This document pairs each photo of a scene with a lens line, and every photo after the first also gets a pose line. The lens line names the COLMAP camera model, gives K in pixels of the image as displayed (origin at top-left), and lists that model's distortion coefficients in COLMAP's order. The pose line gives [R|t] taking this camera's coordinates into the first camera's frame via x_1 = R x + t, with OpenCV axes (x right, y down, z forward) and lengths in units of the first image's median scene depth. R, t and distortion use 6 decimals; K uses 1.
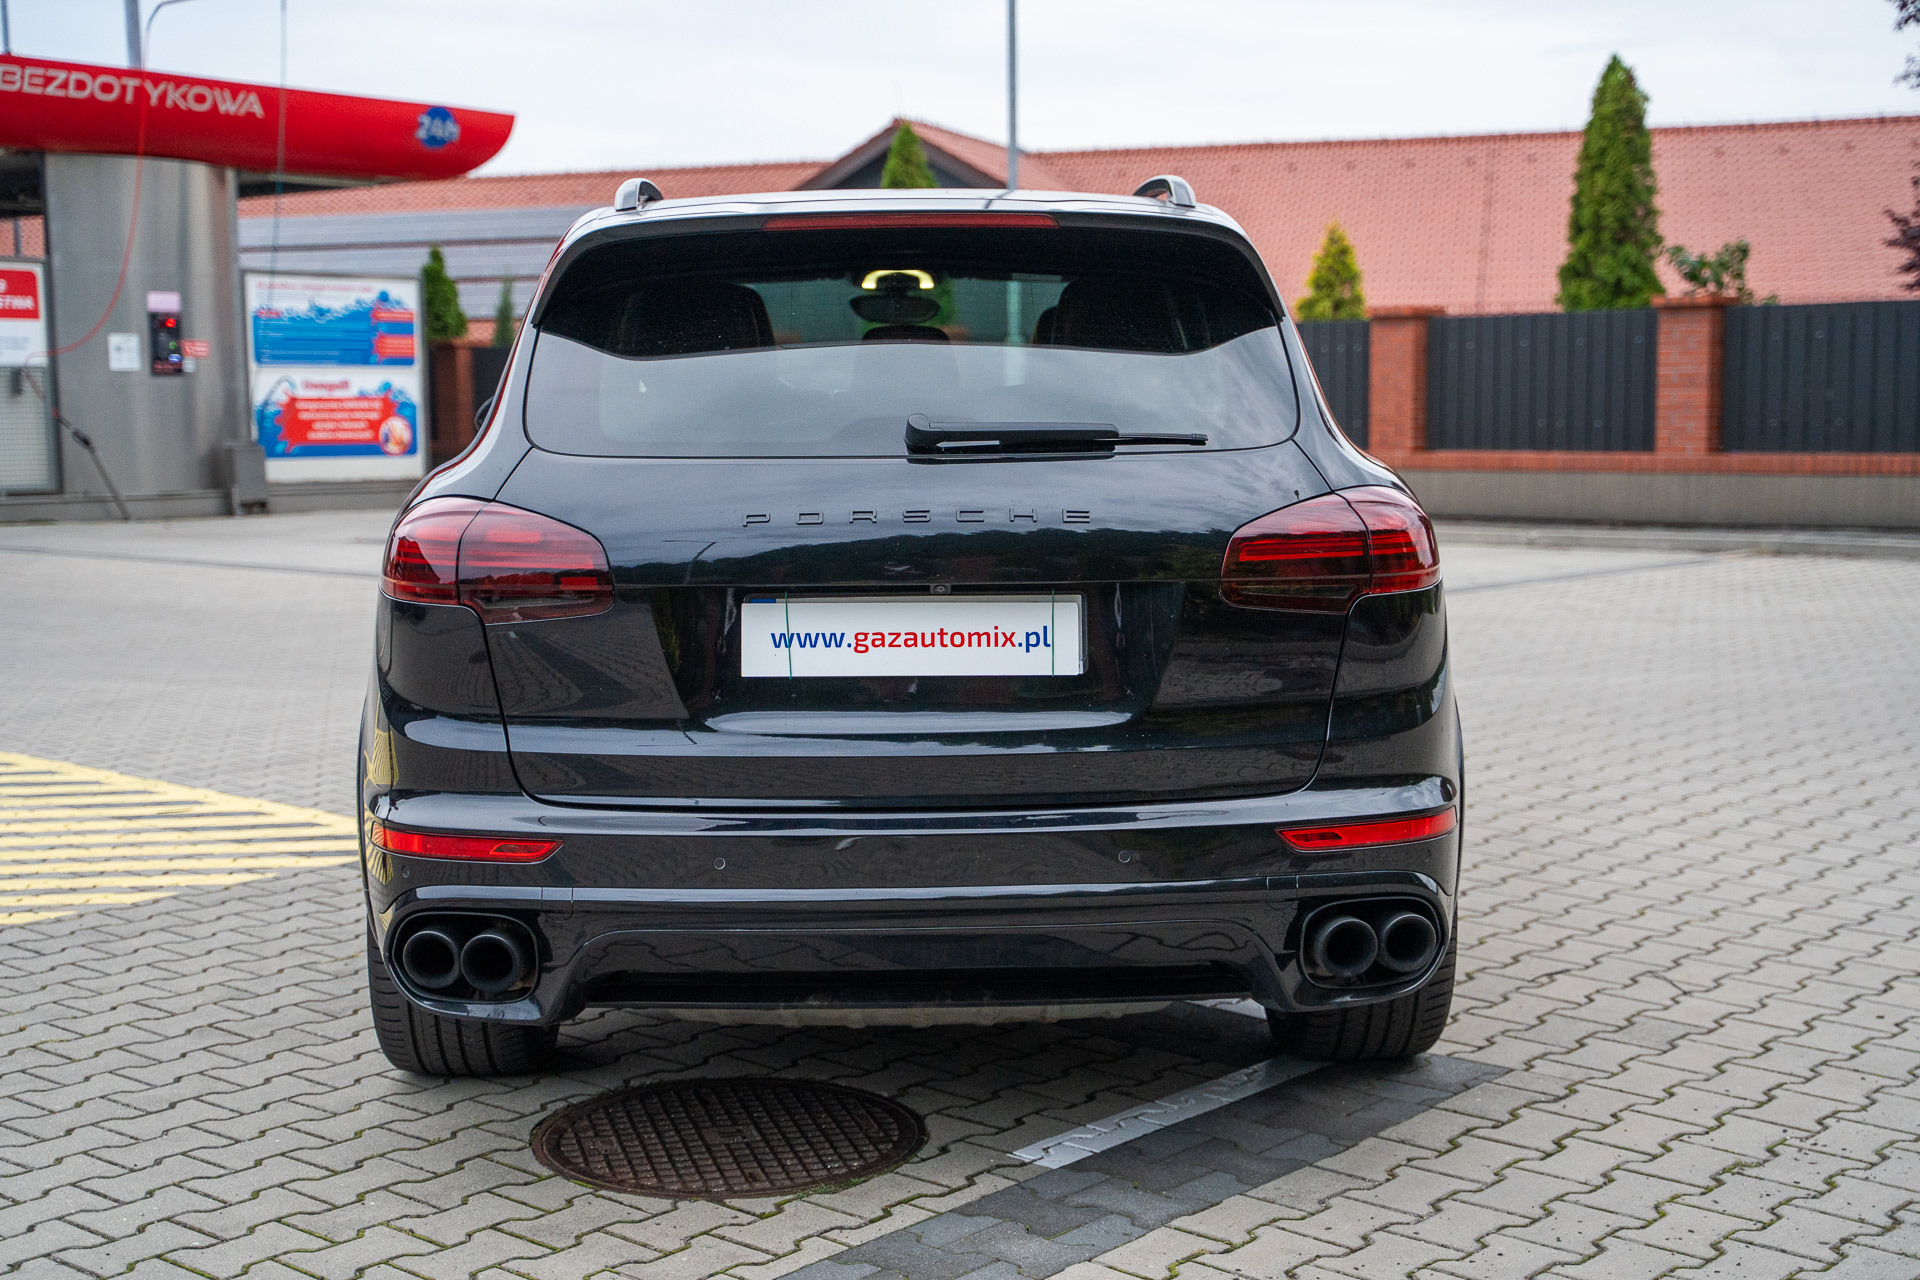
lens RADIAL K [[2558.6, 0, 960.0], [0, 2558.6, 640.0], [0, 0, 1]] dist [0.067216, -0.009670]
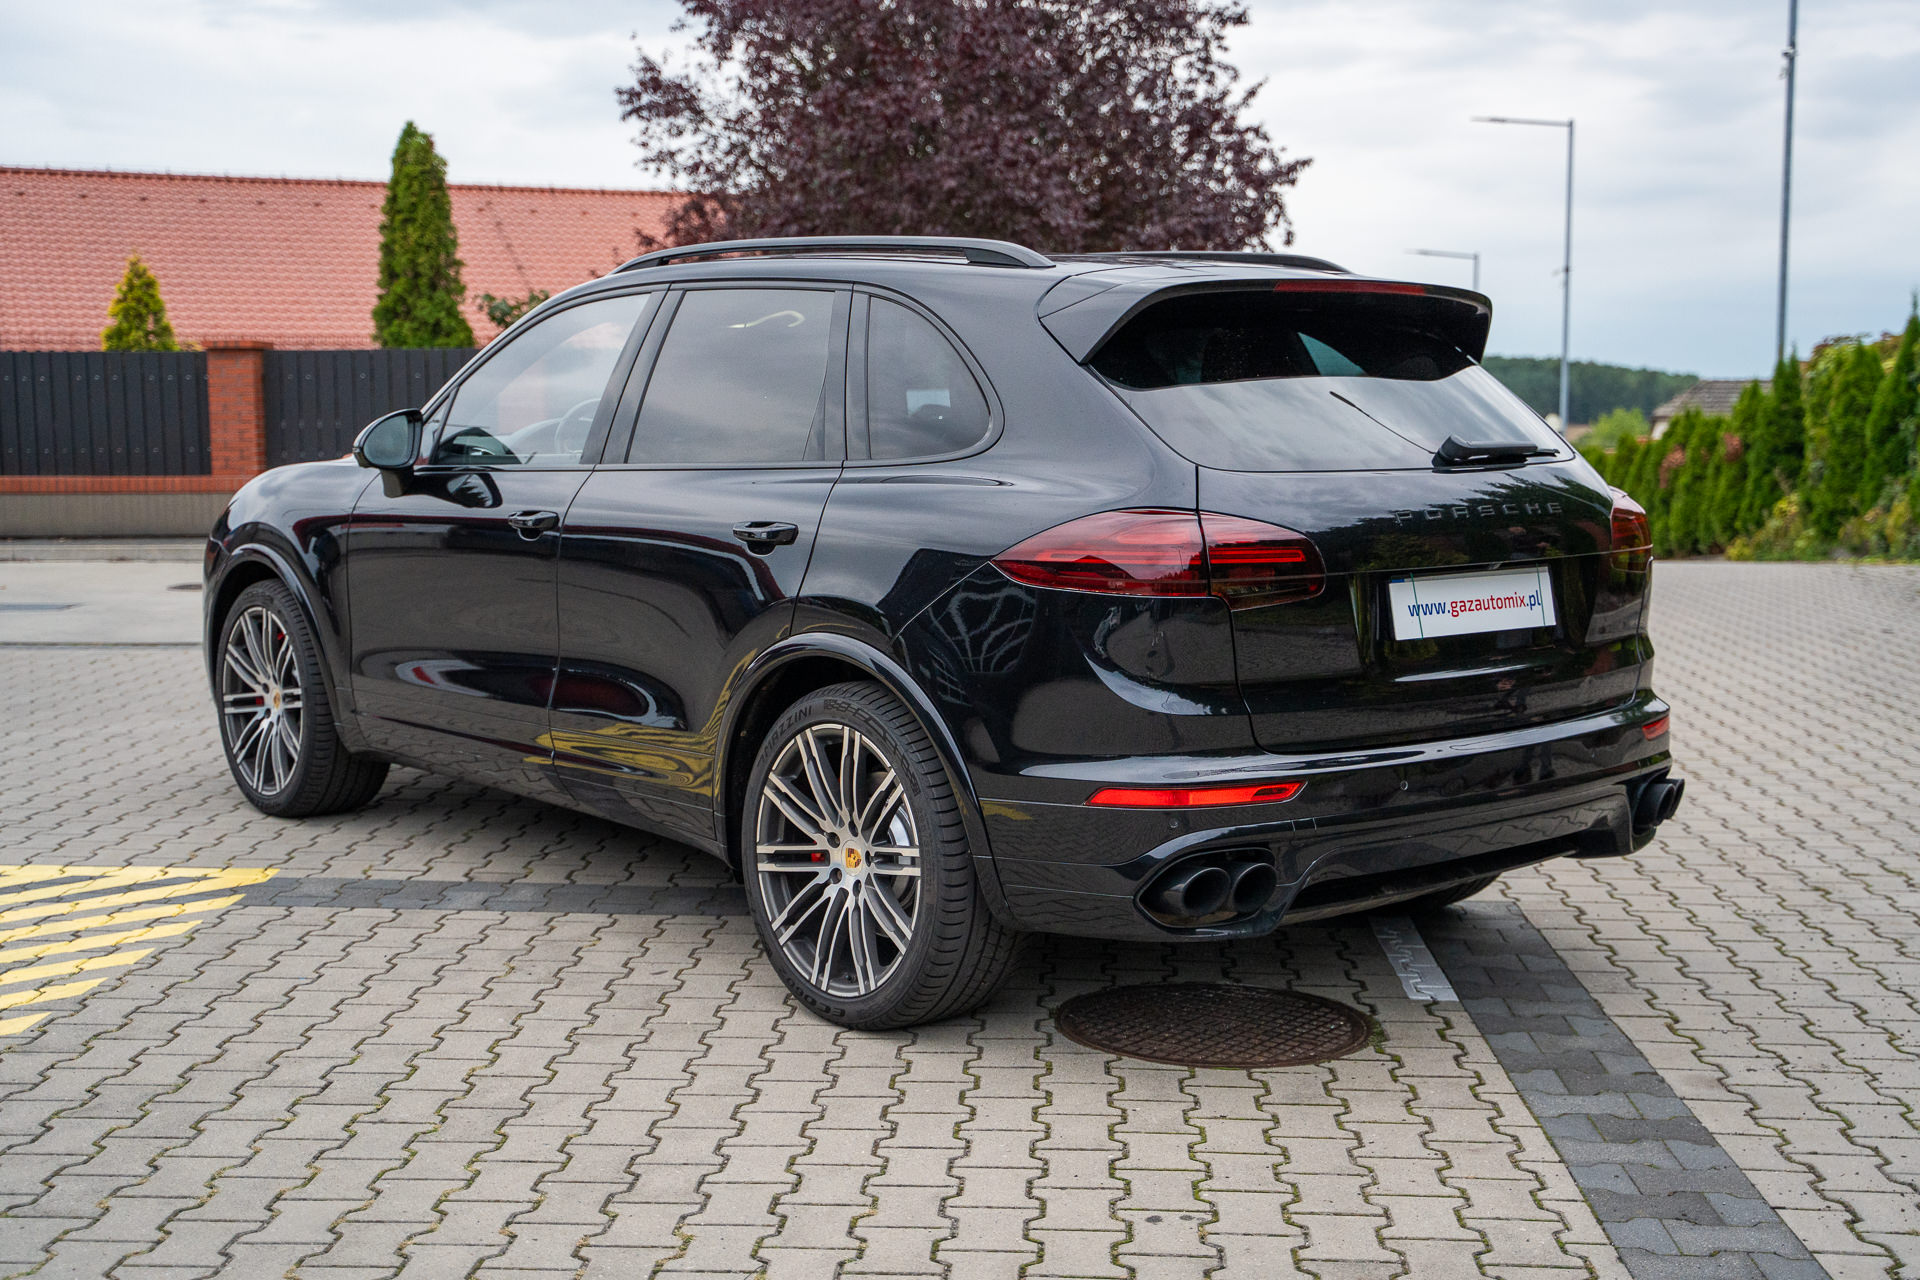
lens RADIAL K [[2385.1, 0, 960.0], [0, 2385.1, 640.0], [0, 0, 1]] dist [0.031628, 0.036269]
pose [[0.776258, -0.056694, 0.627861, -0.907564], [0.059843, 0.998077, 0.016136, -0.016333], [-0.627568, 0.025047, 0.778158, 0.185371]]
